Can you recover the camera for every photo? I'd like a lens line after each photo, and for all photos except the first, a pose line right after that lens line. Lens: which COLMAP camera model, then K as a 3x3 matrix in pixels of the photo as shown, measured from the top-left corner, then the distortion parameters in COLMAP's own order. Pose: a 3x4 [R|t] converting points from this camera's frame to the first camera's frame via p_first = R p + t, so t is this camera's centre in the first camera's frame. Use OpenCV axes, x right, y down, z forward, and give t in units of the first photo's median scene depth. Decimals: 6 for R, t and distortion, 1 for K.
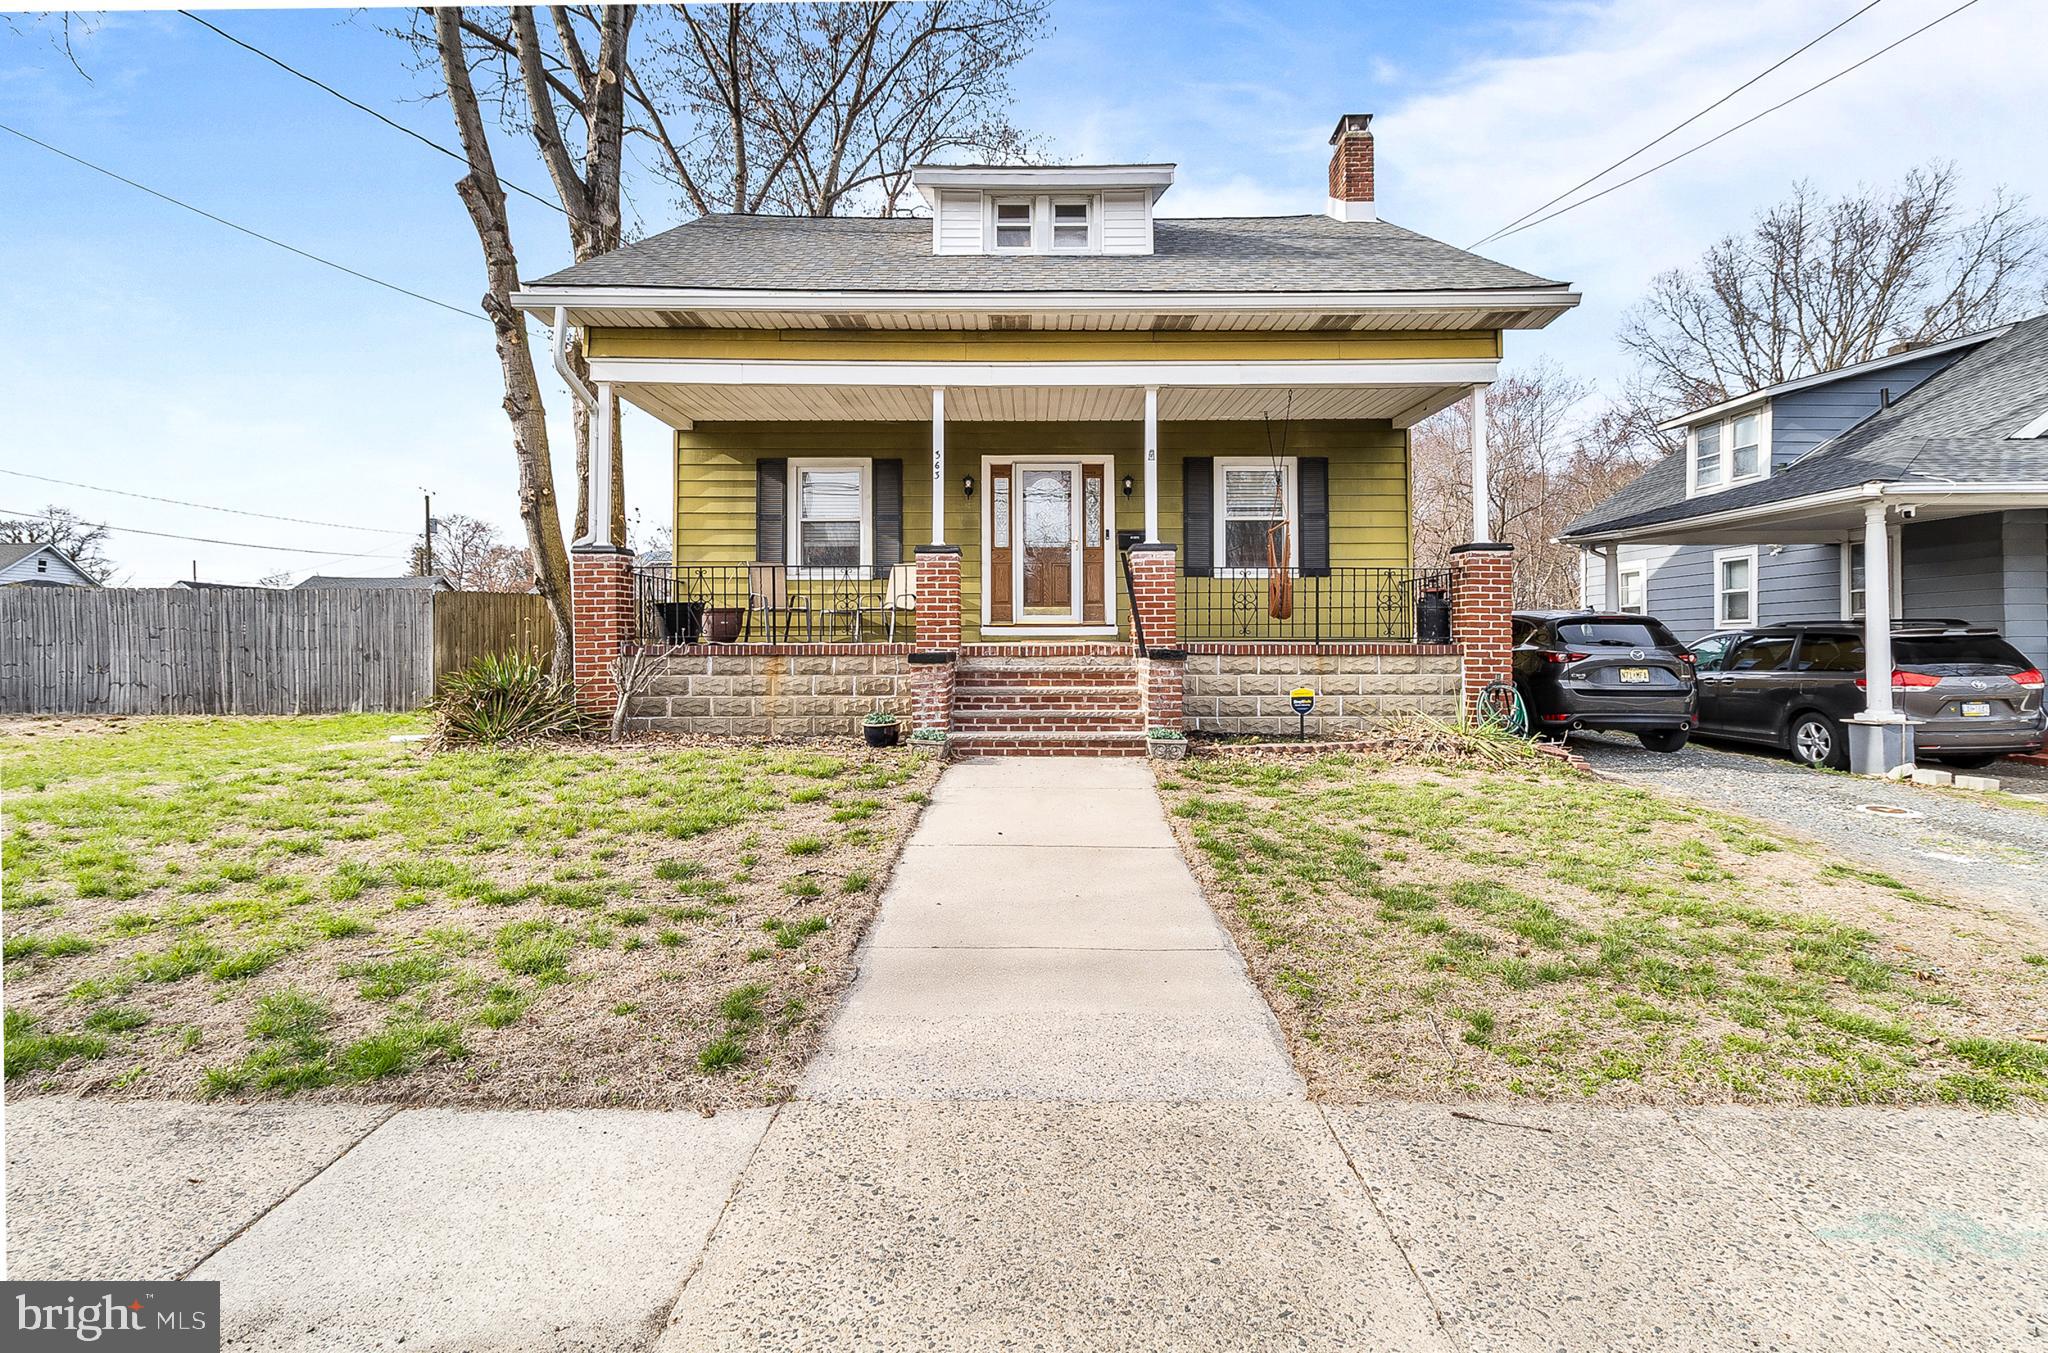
lens RADIAL K [[953.5, 0, 1022.2], [0, 953.5, 676.1], [0, 0, 1]] dist [0.003807, 0.000450]
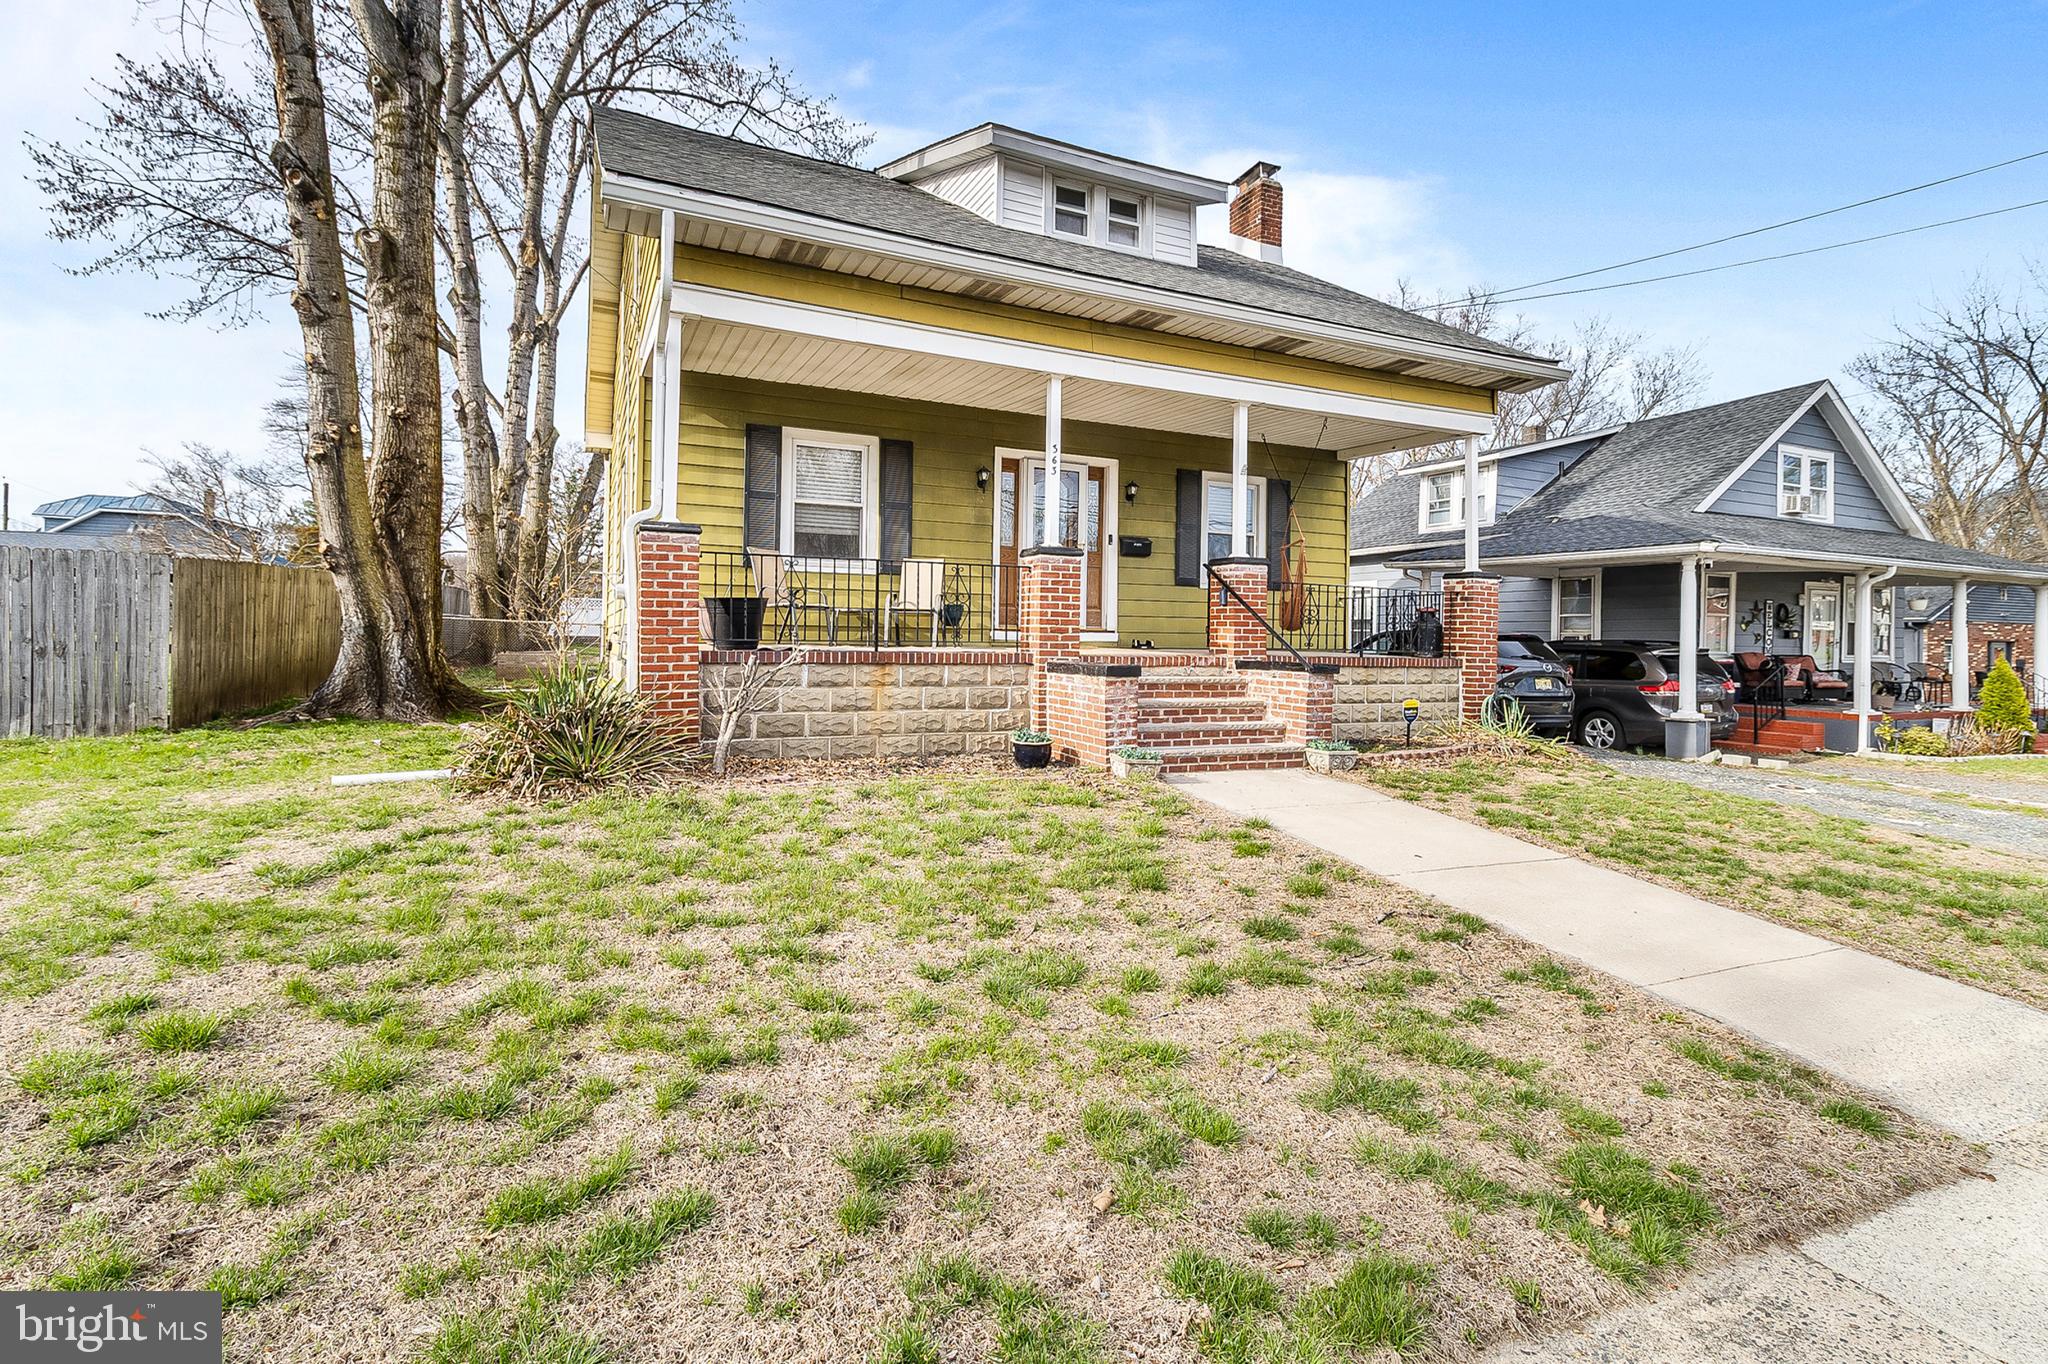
lens RADIAL K [[963.9, 0, 1024.0], [0, 963.9, 677.8], [0, 0, 1]] dist [0.004042, -0.000165]
pose [[0.907121, 0.000606, 0.420870, -0.456471], [-0.005769, 0.999923, 0.010993, -0.017419], [-0.420831, -0.012400, 0.907054, 0.142780]]
